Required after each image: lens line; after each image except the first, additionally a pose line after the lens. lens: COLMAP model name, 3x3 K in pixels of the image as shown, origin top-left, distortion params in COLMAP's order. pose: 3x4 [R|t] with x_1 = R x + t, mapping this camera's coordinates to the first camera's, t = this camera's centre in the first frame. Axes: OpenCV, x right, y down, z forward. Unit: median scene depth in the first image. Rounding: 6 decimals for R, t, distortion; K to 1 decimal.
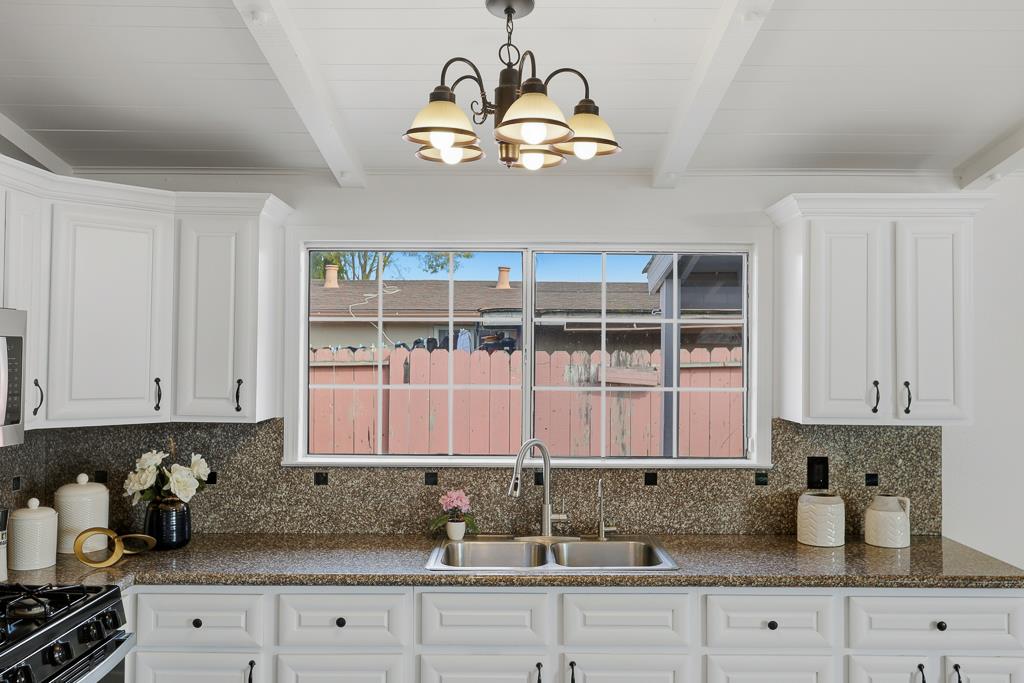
lens RADIAL K [[877.3, 0, 512.0], [0, 877.3, 341.5], [0, 0, 1]] dist [0.002181, 0.003316]
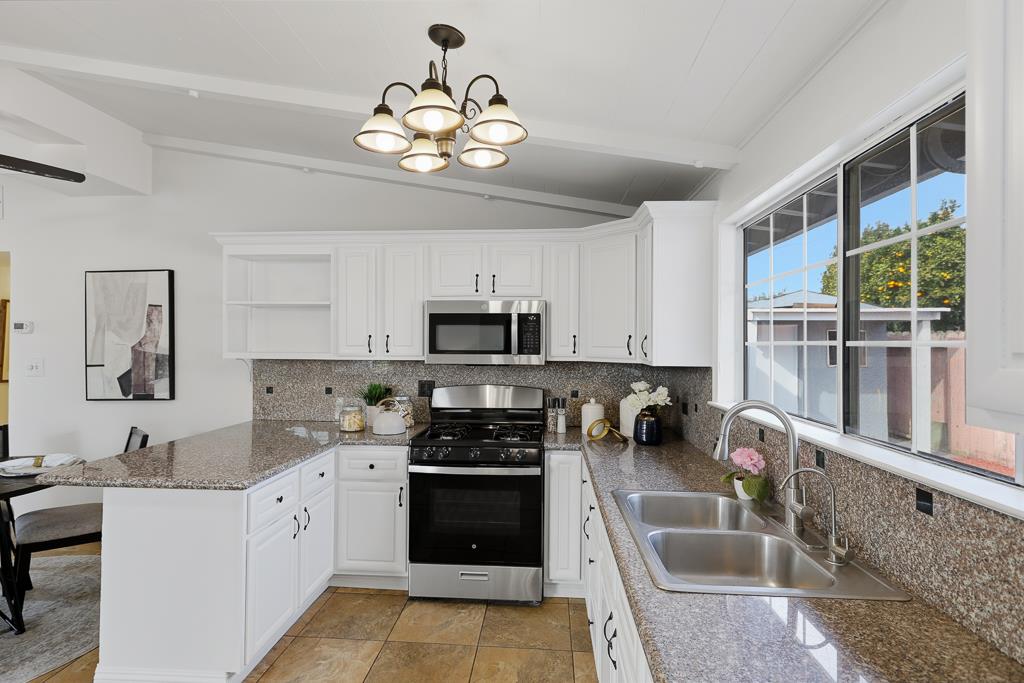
lens RADIAL K [[519.8, 0, 512.3], [0, 519.8, 339.5], [0, 0, 1]] dist [-0.000845, 0.000203]
pose [[-0.059738, -0.013273, -0.998126, 0.530736], [0.008891, 0.999865, -0.013828, 0.057210], [0.998175, -0.009701, -0.059612, 0.791548]]
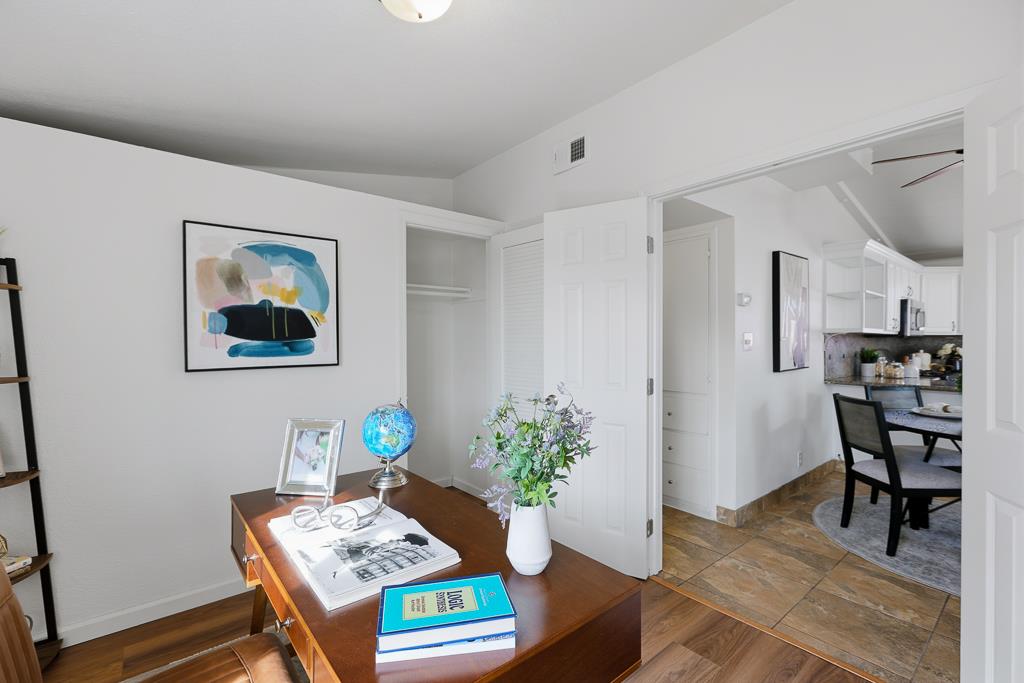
lens RADIAL K [[451.7, 0, 510.5], [0, 451.7, 341.5], [0, 0, 1]] dist [0.001164, 0.000312]
pose [[0.640832, -0.001899, -0.767679, -0.145804], [0.012117, 0.999897, 0.007642, 0.079656], [0.767586, -0.014199, 0.640789, -1.382604]]
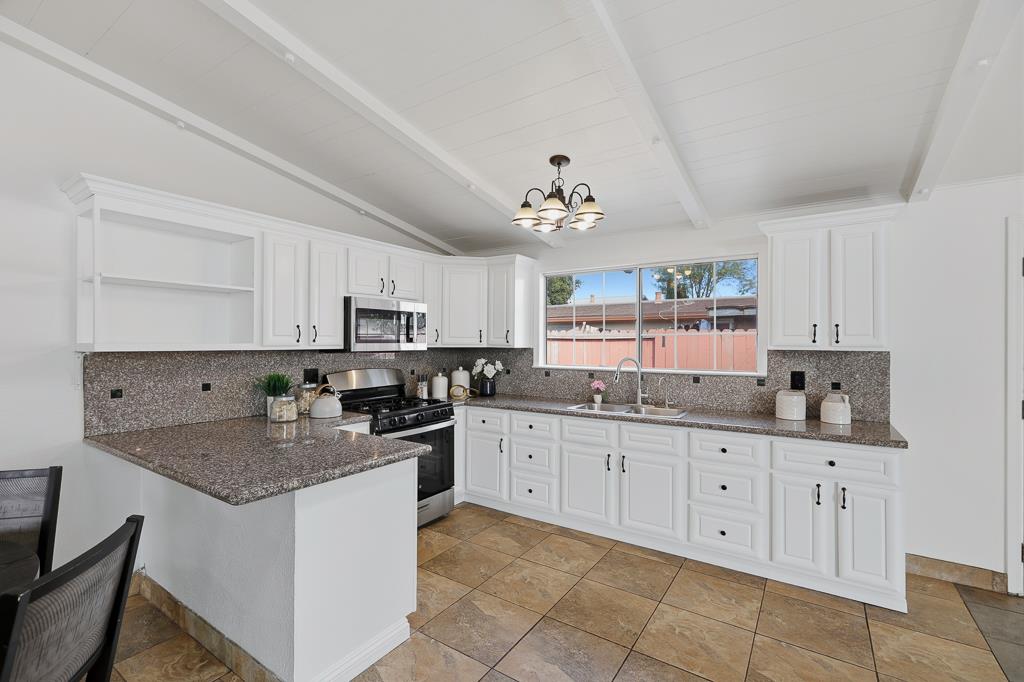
lens RADIAL K [[451.7, 0, 510.5], [0, 451.7, 341.0], [0, 0, 1]] dist [0.001164, 0.000312]
pose [[0.834370, -0.004312, -0.551188, 0.383345], [0.010275, 0.999917, 0.007732, 0.061177], [0.551109, -0.012115, 0.834345, -0.063630]]
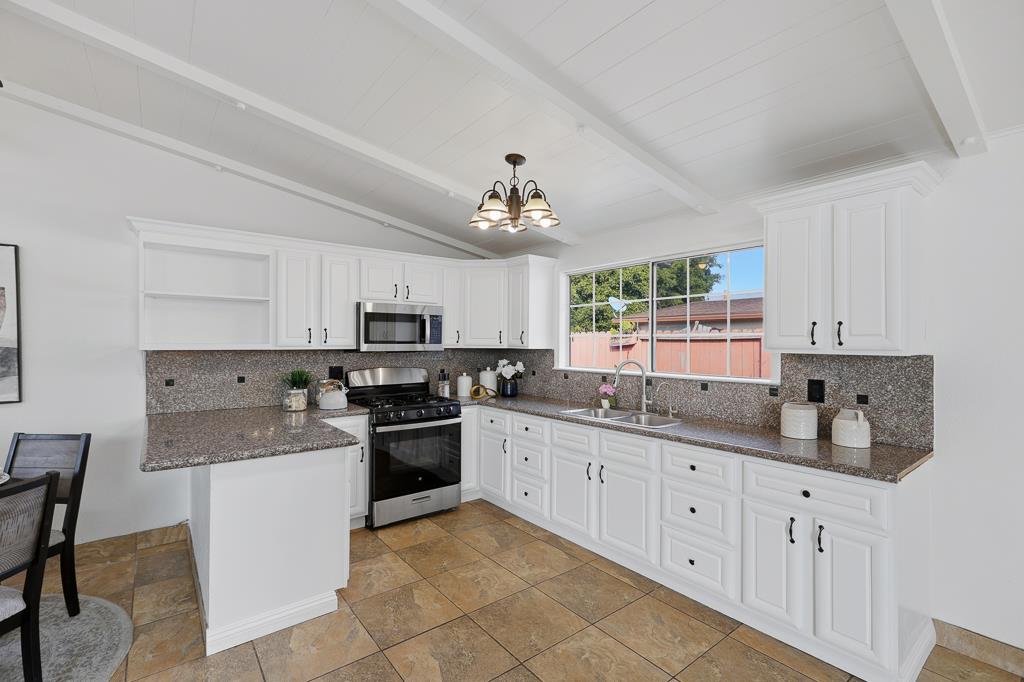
lens RADIAL K [[455.7, 0, 510.9], [0, 455.7, 341.3], [0, 0, 1]] dist [0.000038, 0.000767]
pose [[0.623743, -0.004414, -0.781617, 0.644364], [0.011498, 0.999928, 0.003528, 0.063696], [0.781545, -0.011188, 0.623748, 0.161533]]
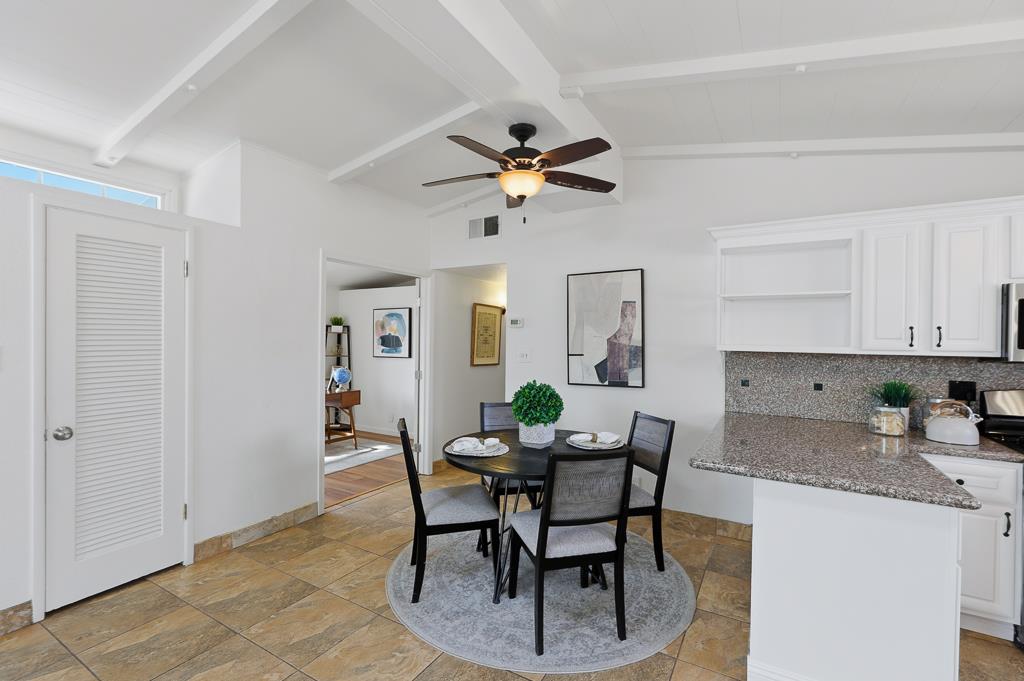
lens RADIAL K [[455.7, 0, 510.9], [0, 455.7, 340.8], [0, 0, 1]] dist [0.000038, 0.000767]
pose [[-0.495931, -0.009784, -0.868307, 0.545021], [-0.003185, 0.999950, -0.009448, 0.065836], [0.868356, -0.001920, -0.495937, 0.247333]]
